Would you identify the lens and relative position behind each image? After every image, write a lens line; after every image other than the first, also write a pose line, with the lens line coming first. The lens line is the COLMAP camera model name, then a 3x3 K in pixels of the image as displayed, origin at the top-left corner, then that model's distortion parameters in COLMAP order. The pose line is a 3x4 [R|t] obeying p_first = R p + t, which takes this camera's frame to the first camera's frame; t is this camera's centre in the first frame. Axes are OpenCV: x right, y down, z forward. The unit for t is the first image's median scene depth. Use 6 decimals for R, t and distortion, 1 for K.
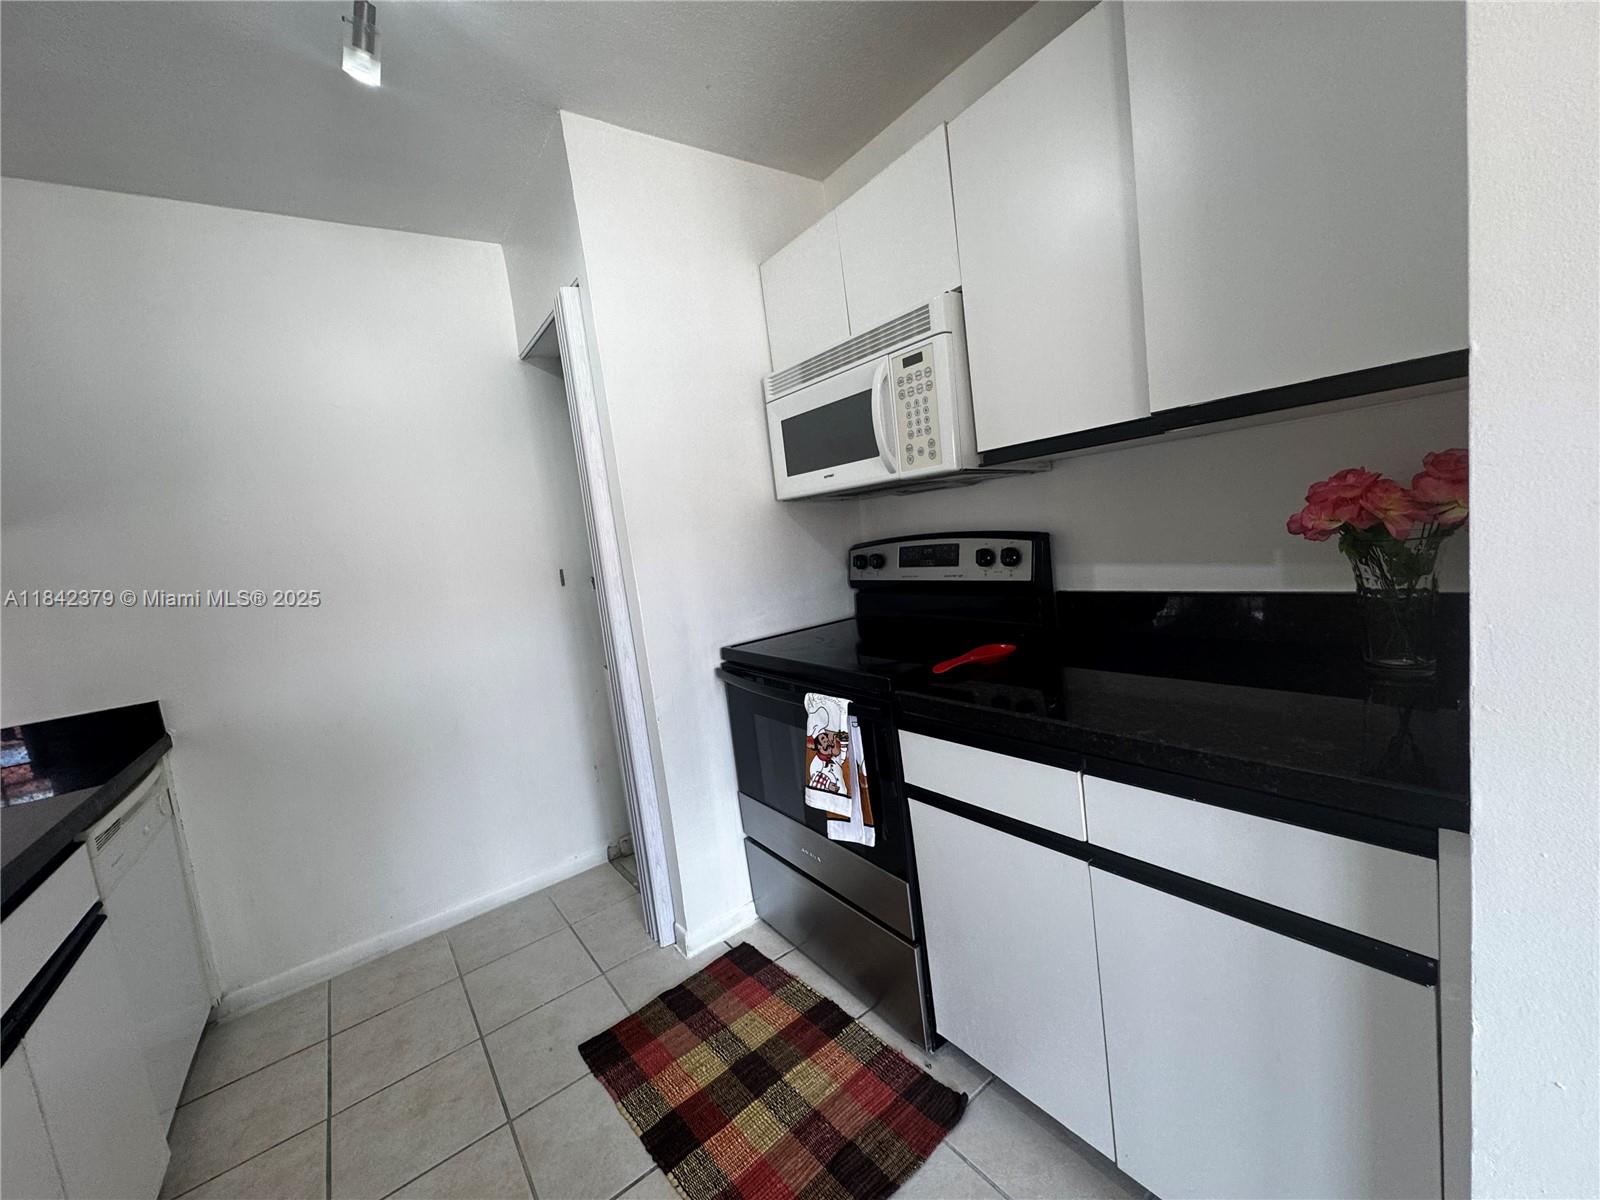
lens RADIAL K [[639.8, 0, 799.9], [0, 639.8, 600.5], [0, 0, 1]] dist [-0.003381, 0.000237]
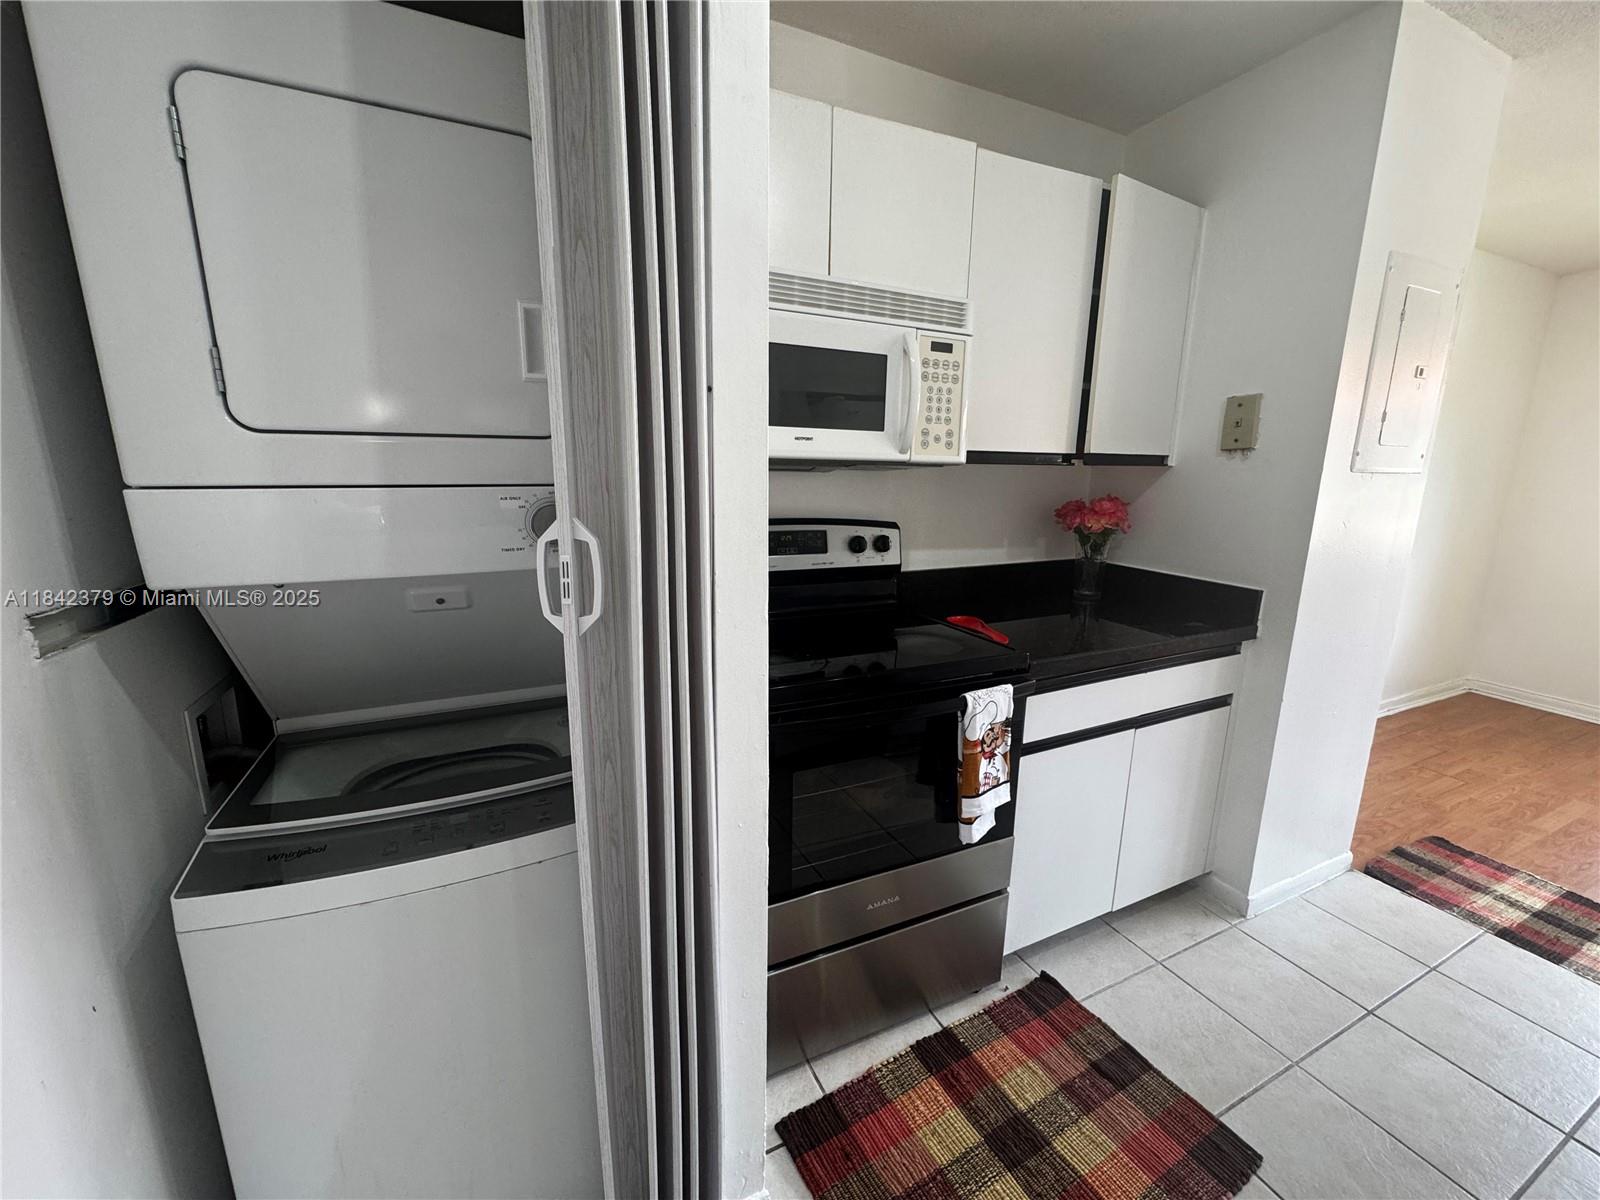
lens RADIAL K [[639.8, 0, 799.9], [0, 639.8, 600.5], [0, 0, 1]] dist [-0.003381, 0.000237]
pose [[0.180839, -0.075931, 0.980577, -0.872651], [0.077292, 0.995029, 0.062796, -0.056222], [-0.980471, 0.064435, 0.185809, 1.037333]]
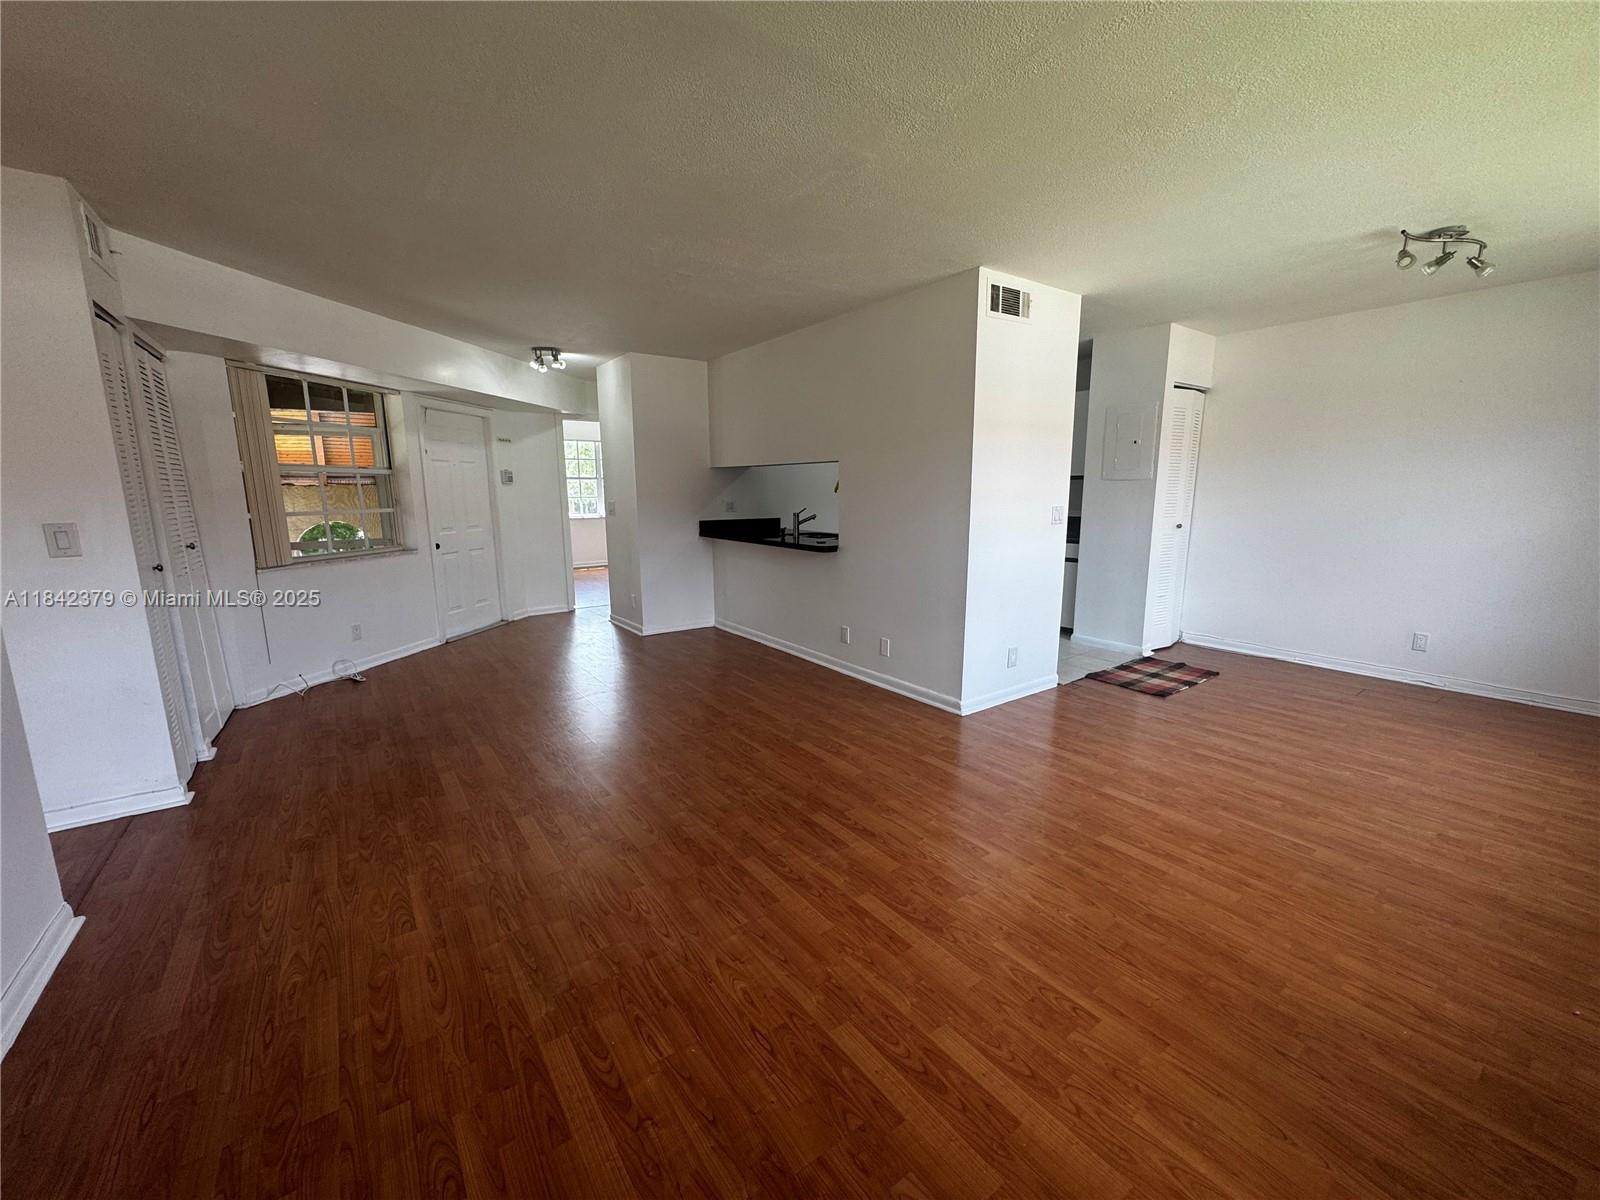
lens RADIAL K [[639.8, 0, 799.9], [0, 639.8, 600.5], [0, 0, 1]] dist [-0.003381, 0.000237]
pose [[0.993020, 0.114043, 0.030079, -1.127039], [-0.115708, 0.991401, 0.061123, 0.454613], [-0.022850, -0.064177, 0.997677, -2.992222]]
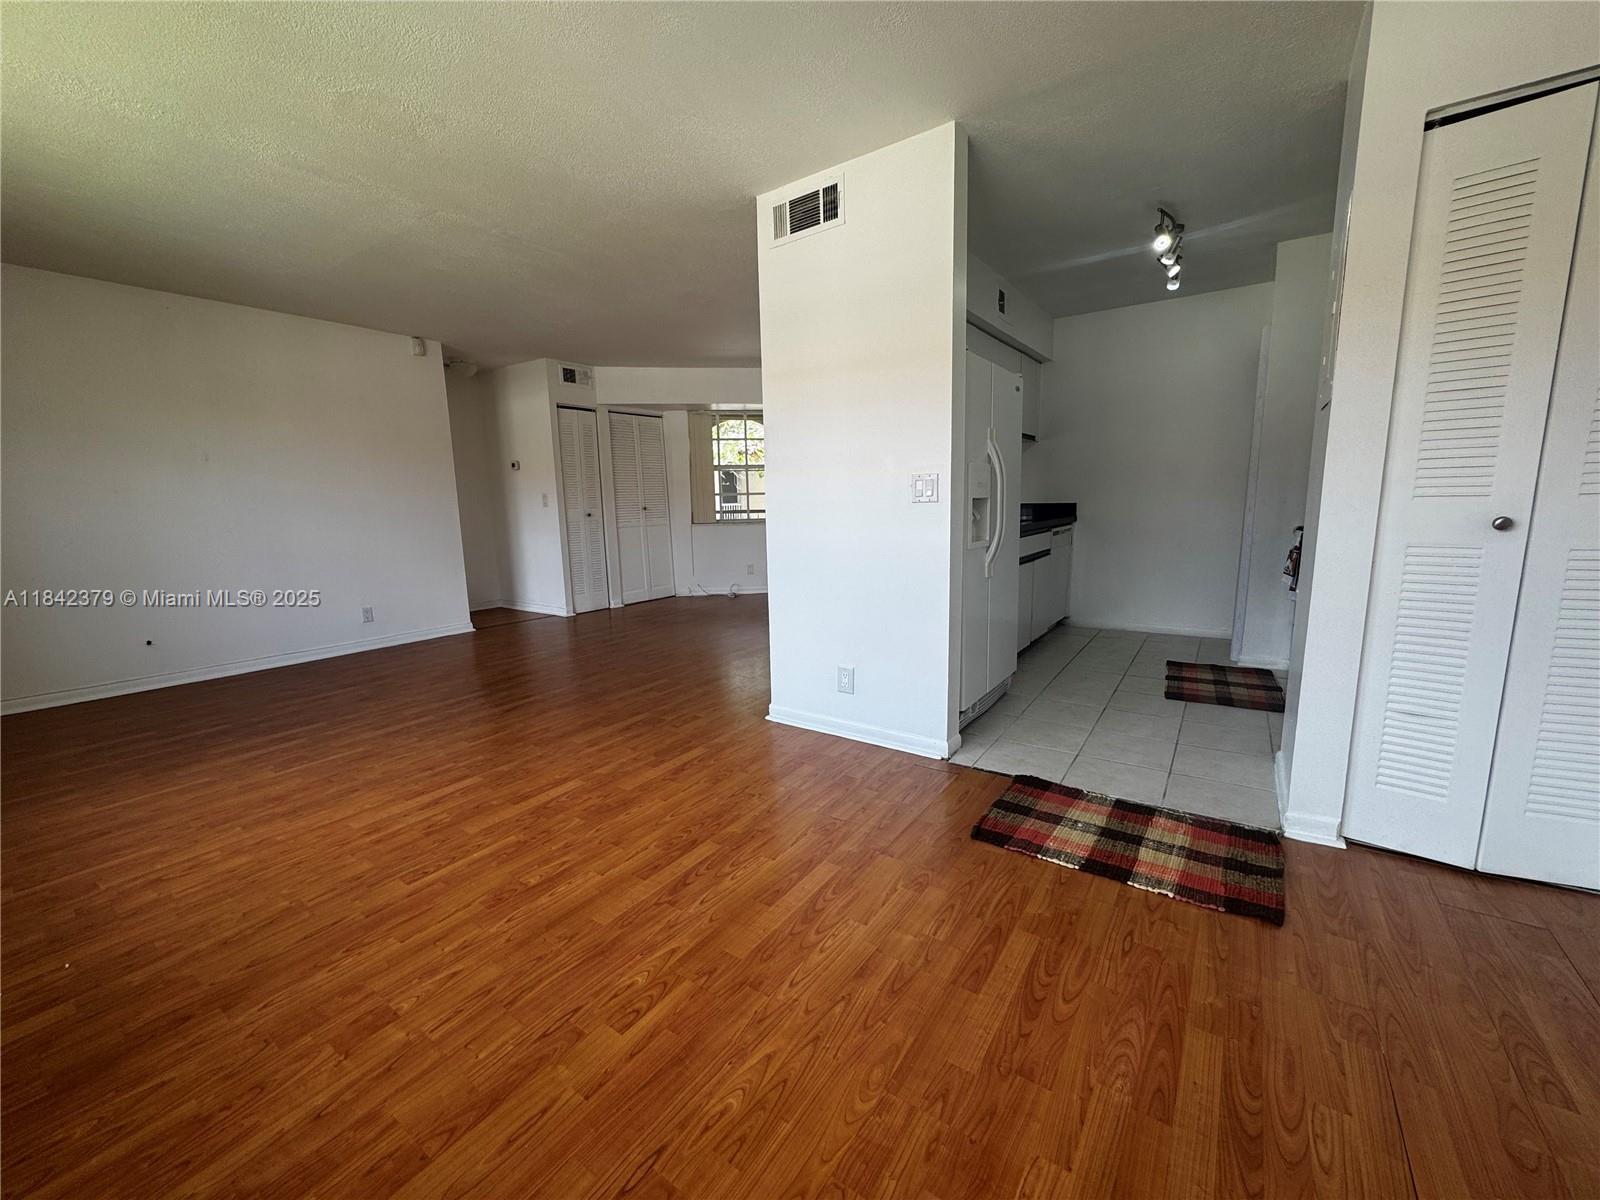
lens RADIAL K [[639.8, 0, 799.9], [0, 639.8, 600.5], [0, 0, 1]] dist [-0.003381, 0.000237]
pose [[0.331806, 0.264975, -0.905369, 1.439418], [-0.125451, 0.963611, 0.236044, 0.076704], [0.934969, 0.035258, 0.352973, -1.283223]]
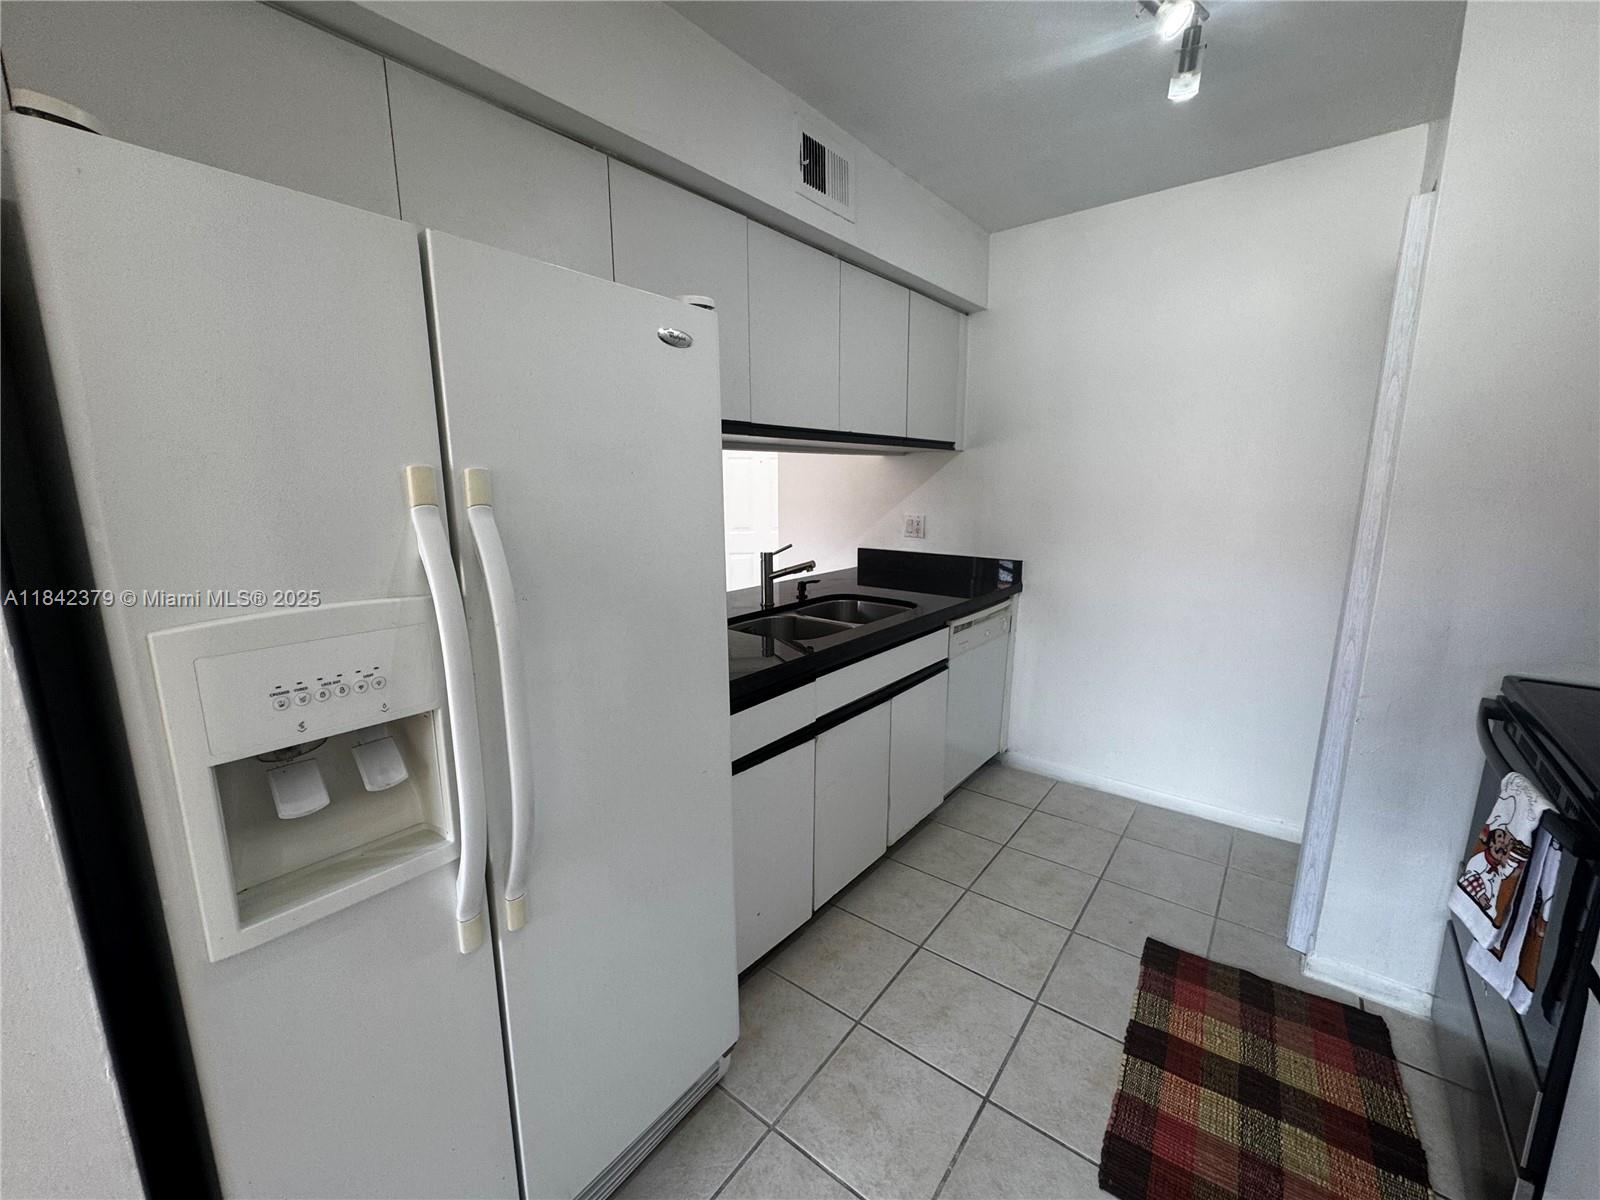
lens RADIAL K [[639.8, 0, 799.9], [0, 639.8, 600.5], [0, 0, 1]] dist [-0.003381, 0.000237]
pose [[0.263491, 0.297787, -0.917549, 0.390156], [-0.140657, 0.952855, 0.268853, -0.114035], [0.954352, 0.058220, 0.292955, 0.022275]]
